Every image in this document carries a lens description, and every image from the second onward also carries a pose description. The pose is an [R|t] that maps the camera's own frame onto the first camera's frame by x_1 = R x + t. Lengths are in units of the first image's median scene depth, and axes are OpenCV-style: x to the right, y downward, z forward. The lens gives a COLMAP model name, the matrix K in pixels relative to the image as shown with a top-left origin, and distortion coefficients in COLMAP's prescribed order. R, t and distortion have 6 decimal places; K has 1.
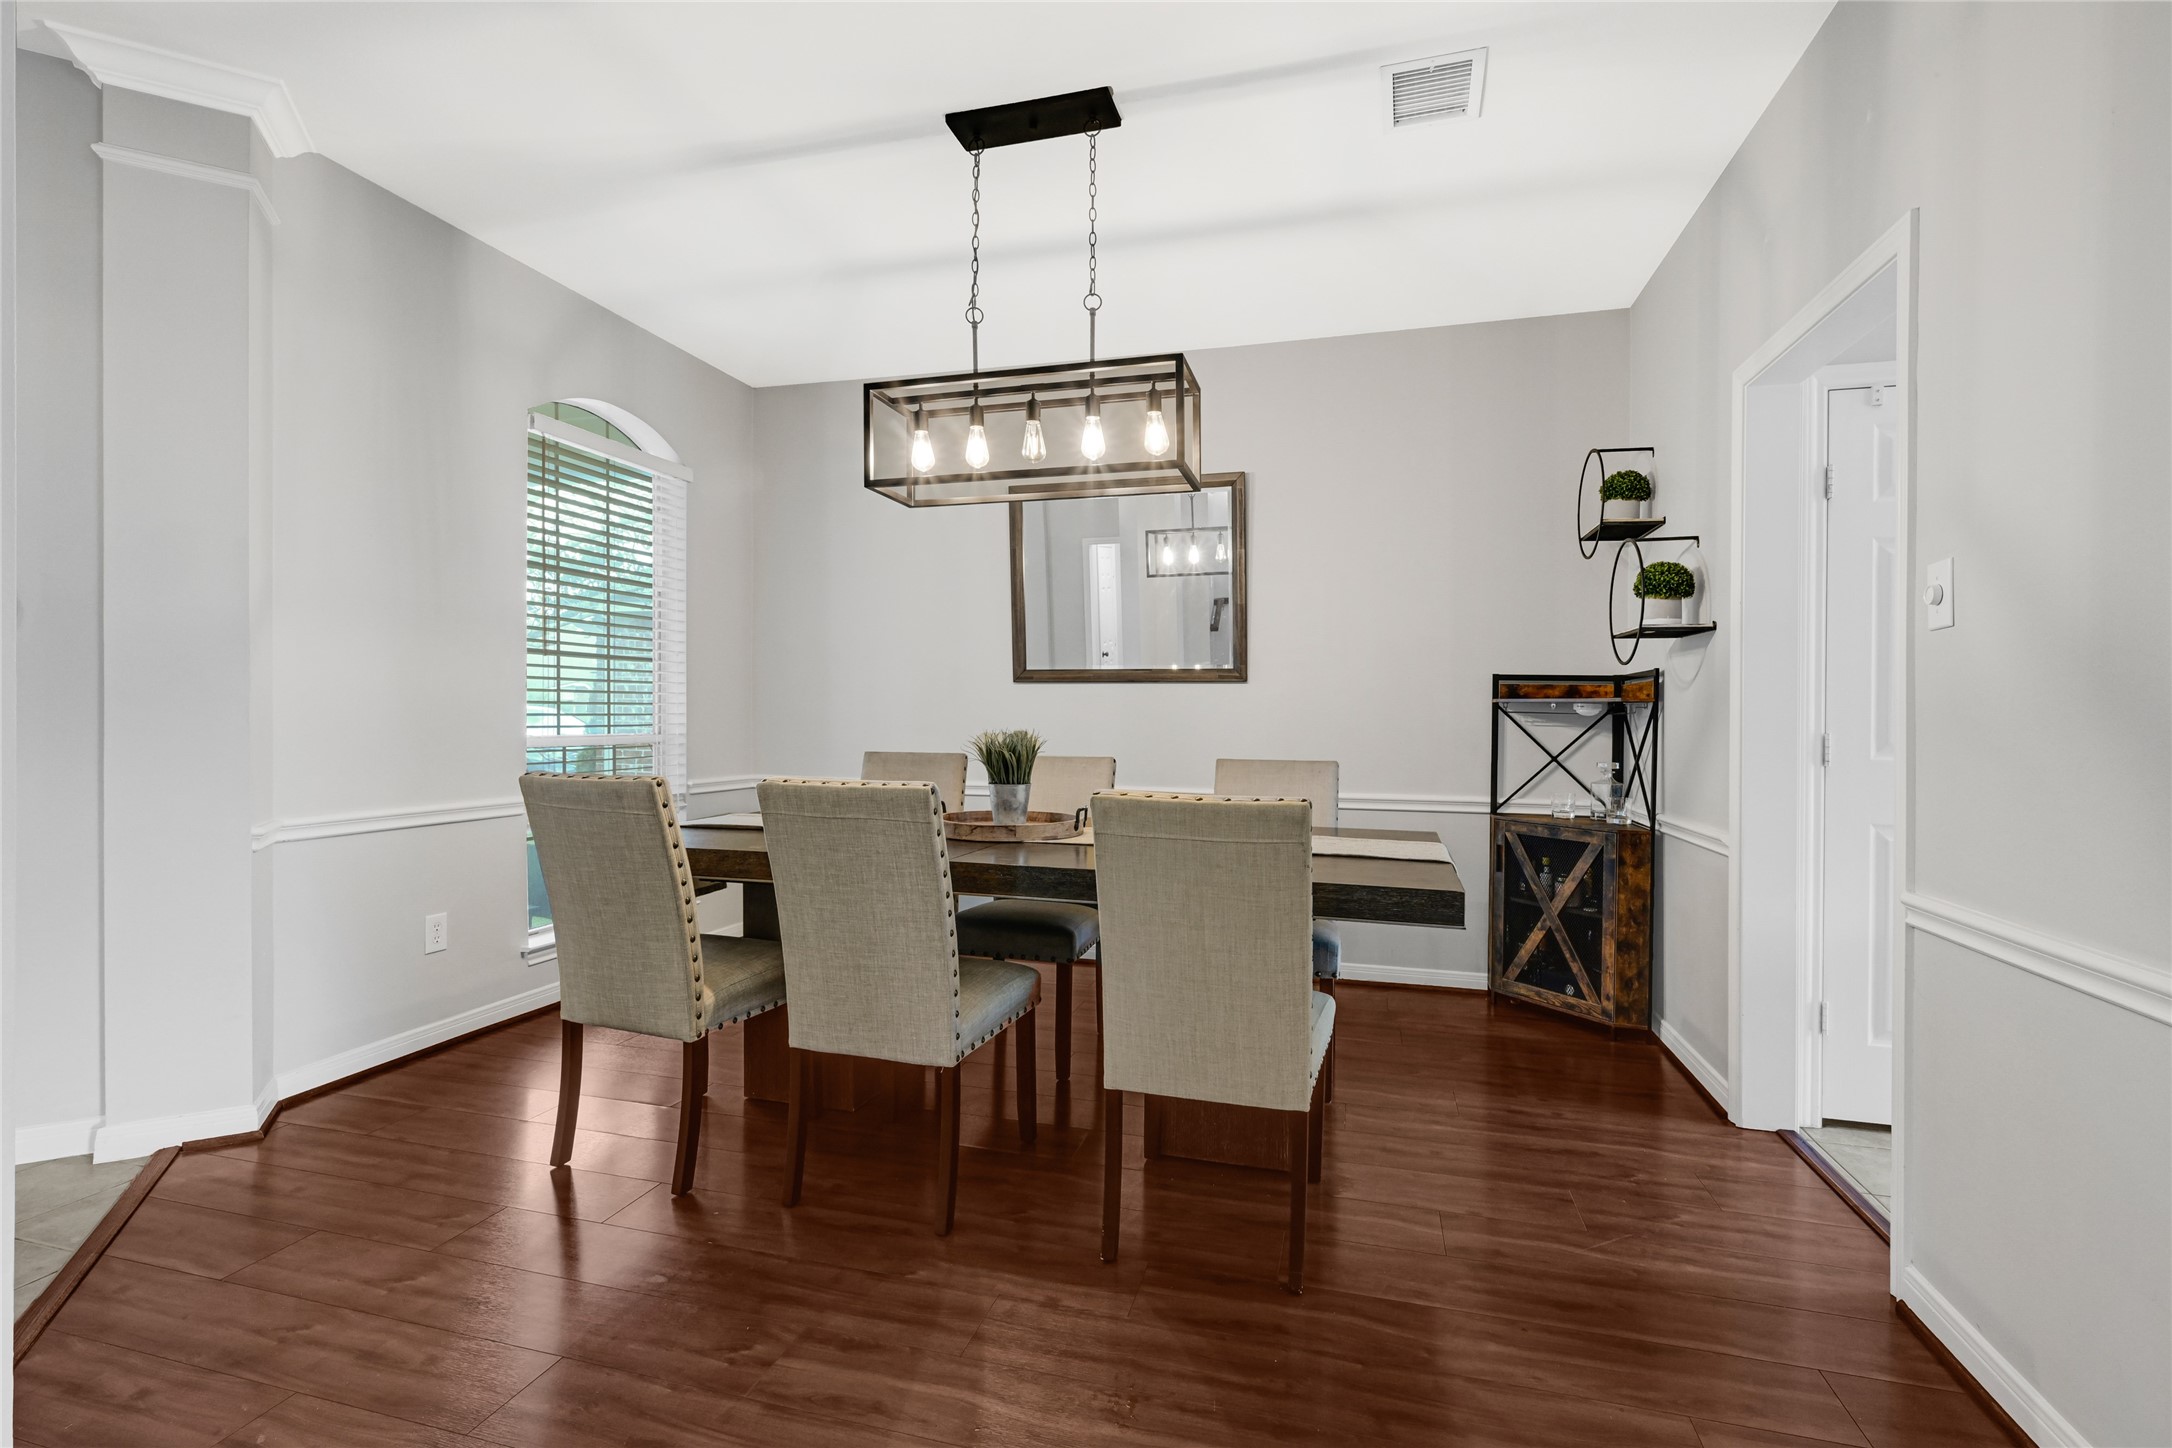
lens RADIAL K [[995.2, 0, 1085.9], [0, 995.2, 719.3], [0, 0, 1]] dist [0.001695, -0.000472]
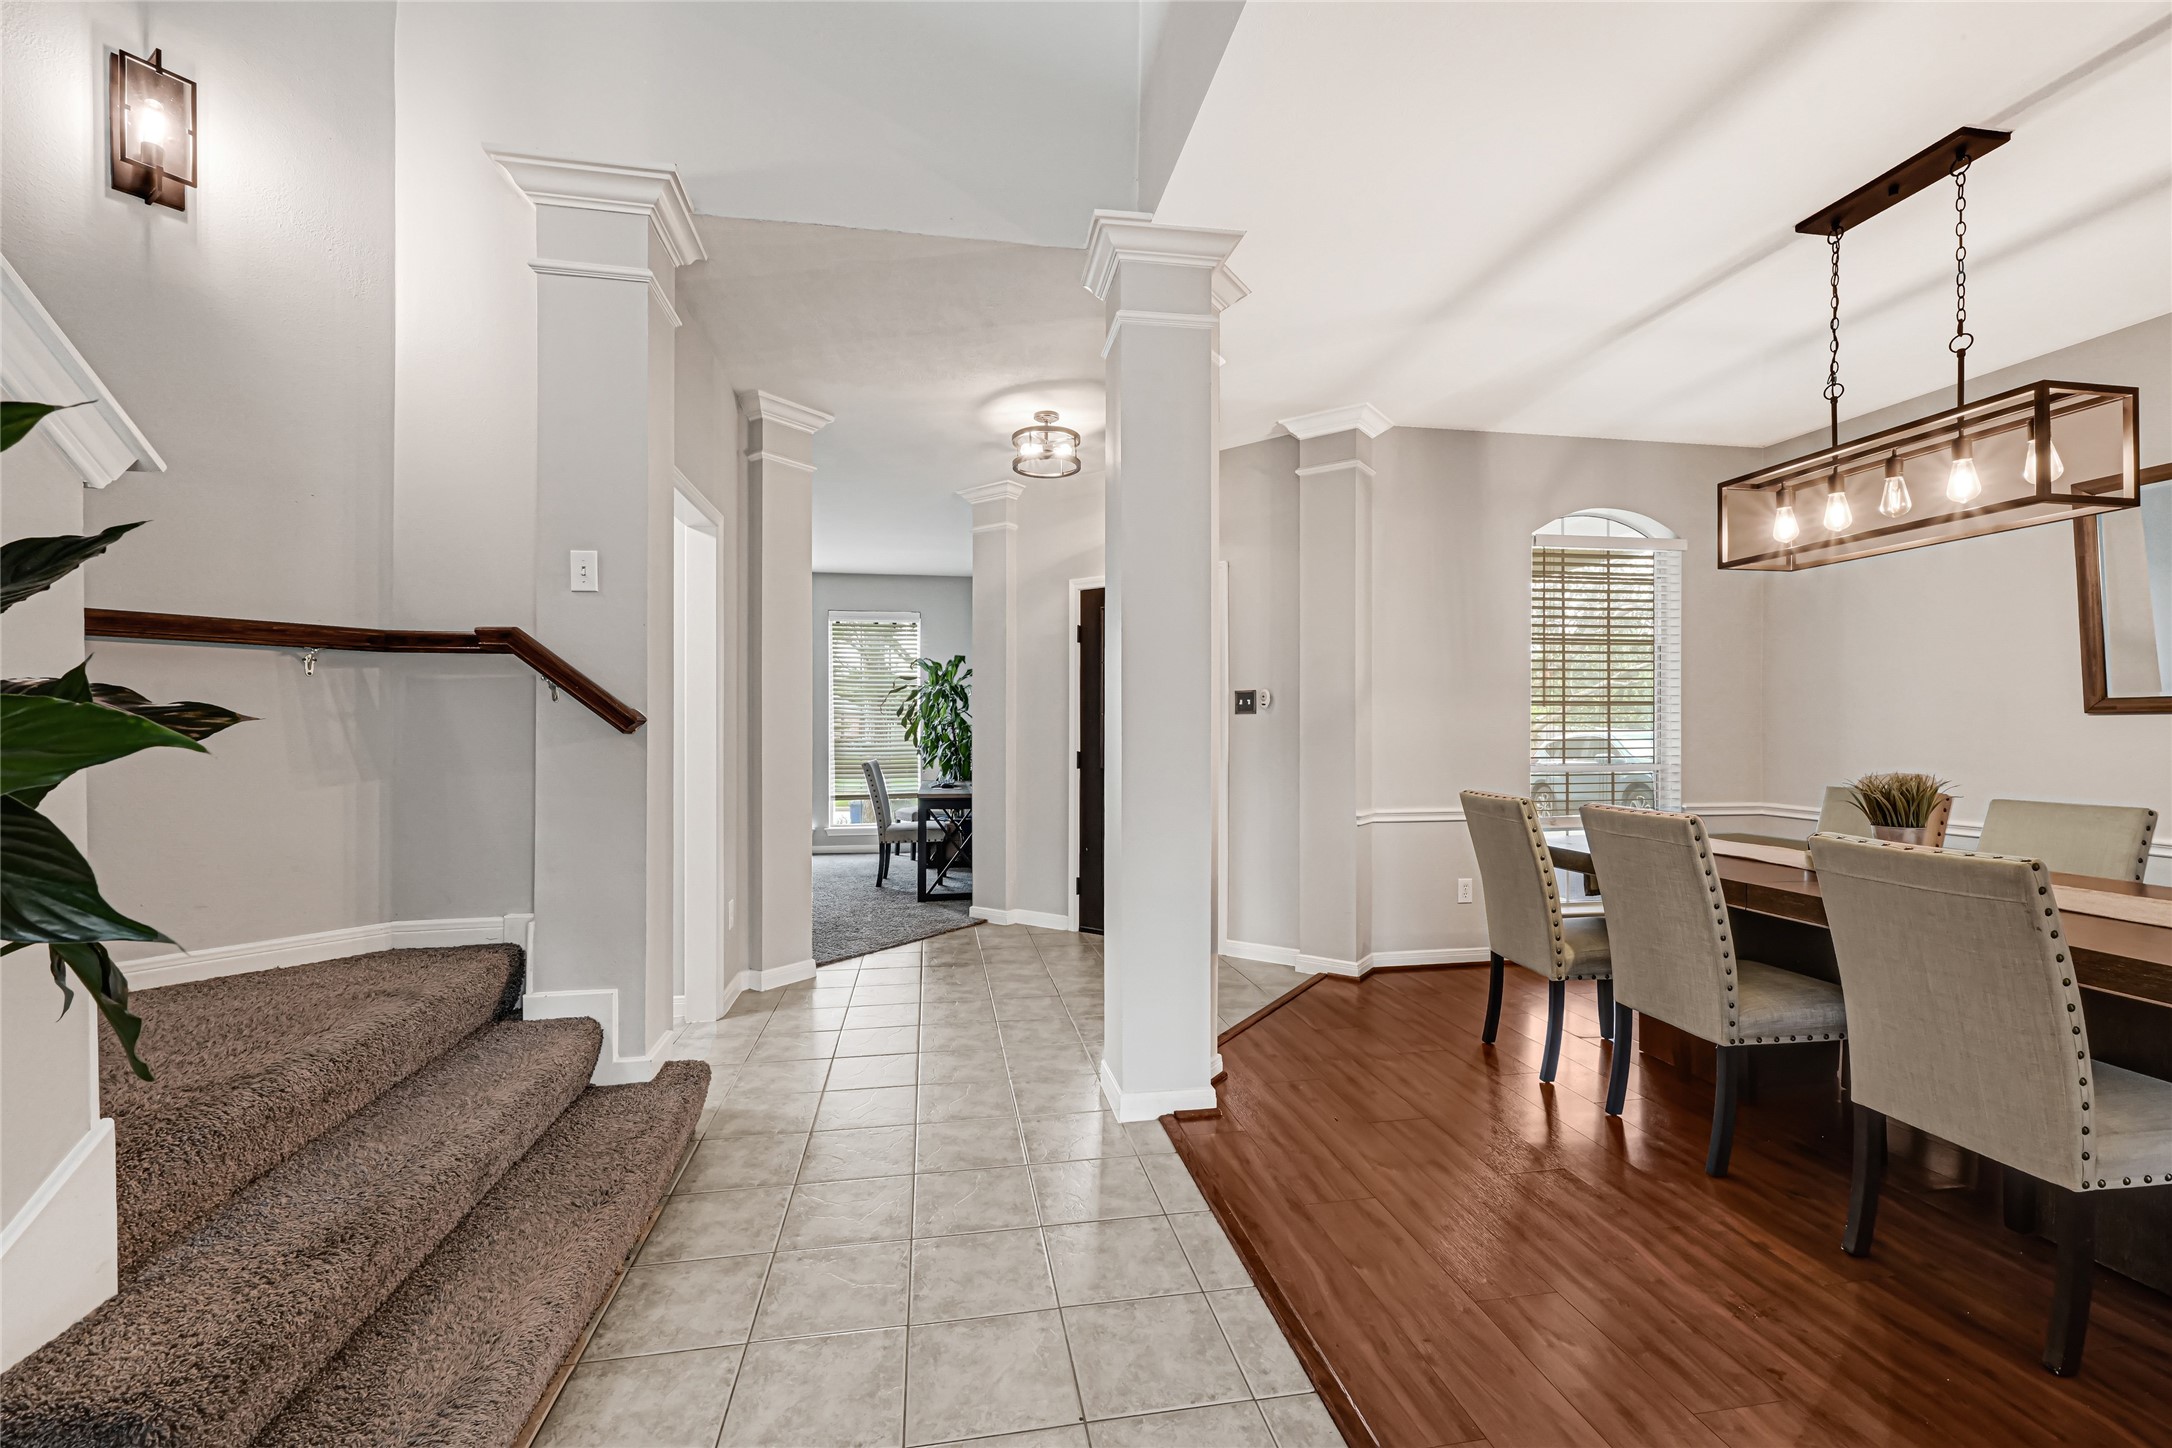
lens RADIAL K [[995.2, 0, 1091.6], [0, 995.2, 726.2], [0, 0, 1]] dist [0.001695, -0.000472]
pose [[0.428135, -0.005858, -0.903696, 0.550510], [0.001396, 0.999982, -0.005821, -0.037002], [0.903714, 0.001231, 0.428136, -0.207091]]
